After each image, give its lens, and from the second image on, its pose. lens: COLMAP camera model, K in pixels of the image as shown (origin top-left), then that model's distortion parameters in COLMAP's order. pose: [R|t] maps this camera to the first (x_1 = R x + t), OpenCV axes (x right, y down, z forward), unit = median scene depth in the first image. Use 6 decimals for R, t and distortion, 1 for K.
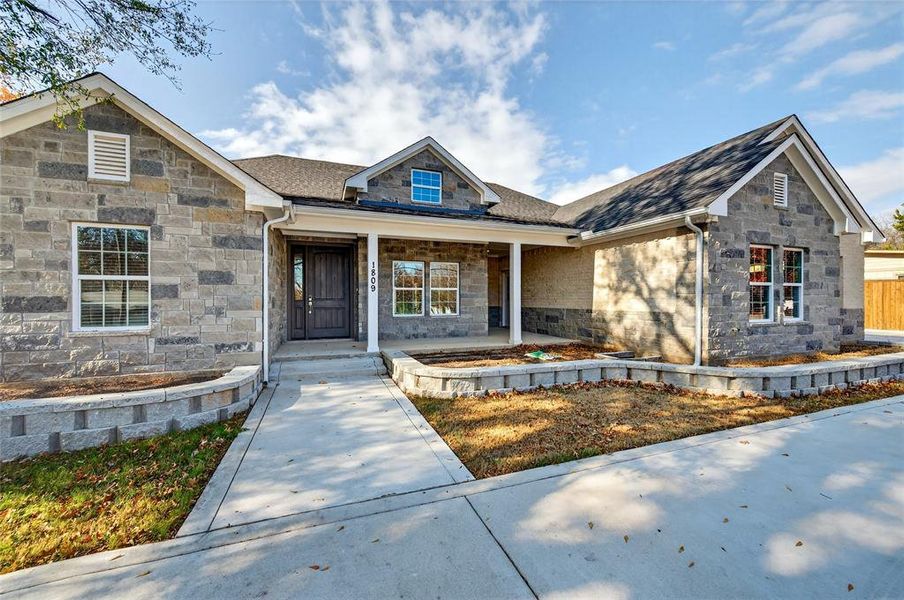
lens RADIAL K [[351.7, 0, 456.3], [0, 351.7, 298.1], [0, 0, 1]] dist [0.001188, 0.000008]
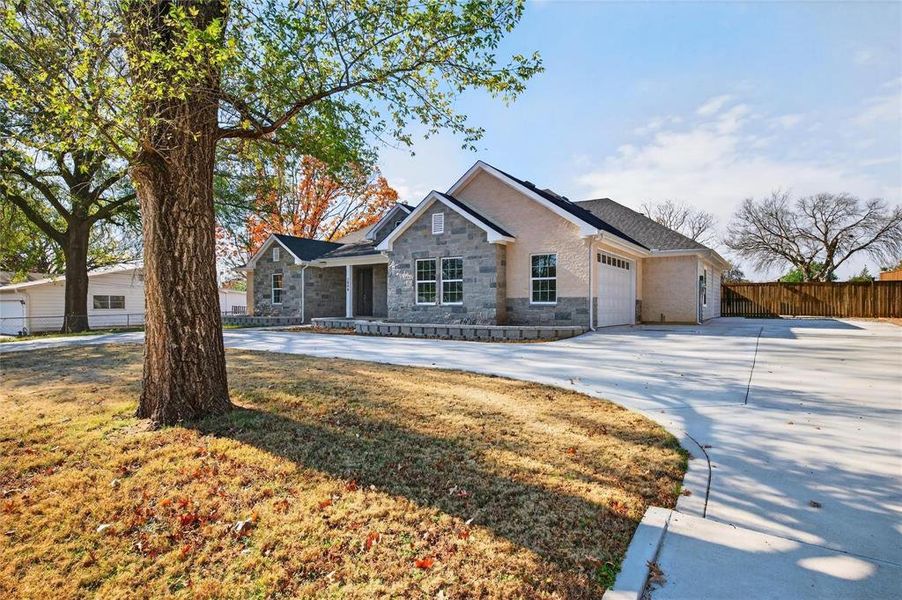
lens RADIAL K [[467.6, 0, 453.2], [0, 467.6, 304.0], [0, 0, 1]] dist [-0.000912, -0.000168]
pose [[0.581636, 0.001207, -0.813448, 2.723408], [0.002935, 0.999989, 0.003582, 0.058145], [0.813444, -0.004471, 0.581626, -0.201354]]
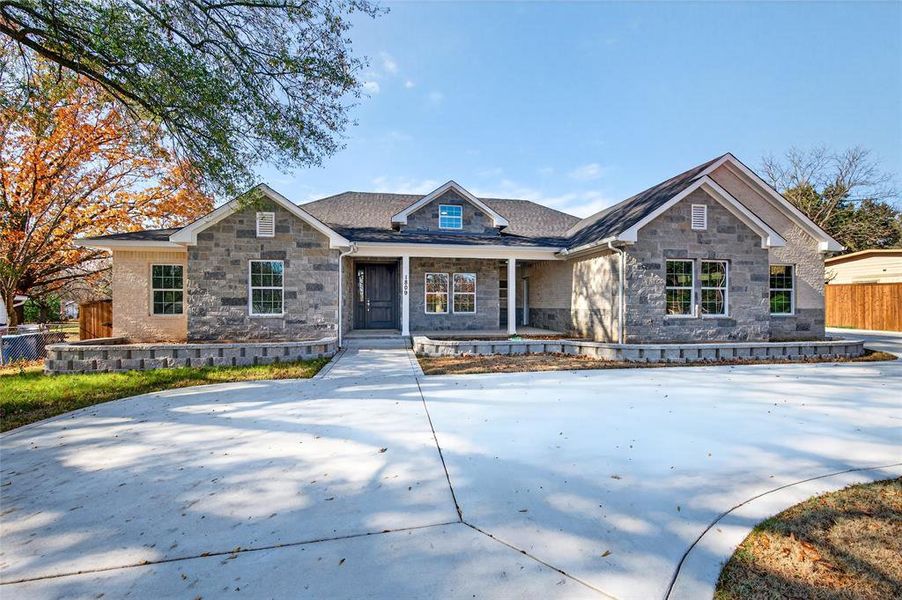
lens RADIAL K [[375.4, 0, 453.9], [0, 375.4, 299.1], [0, 0, 1]] dist [0.001899, 0.000186]
pose [[0.980727, -0.002244, -0.195371, 0.293257], [-0.000411, 0.999908, -0.013547, 0.021006], [0.195384, 0.013367, 0.980636, -0.560648]]
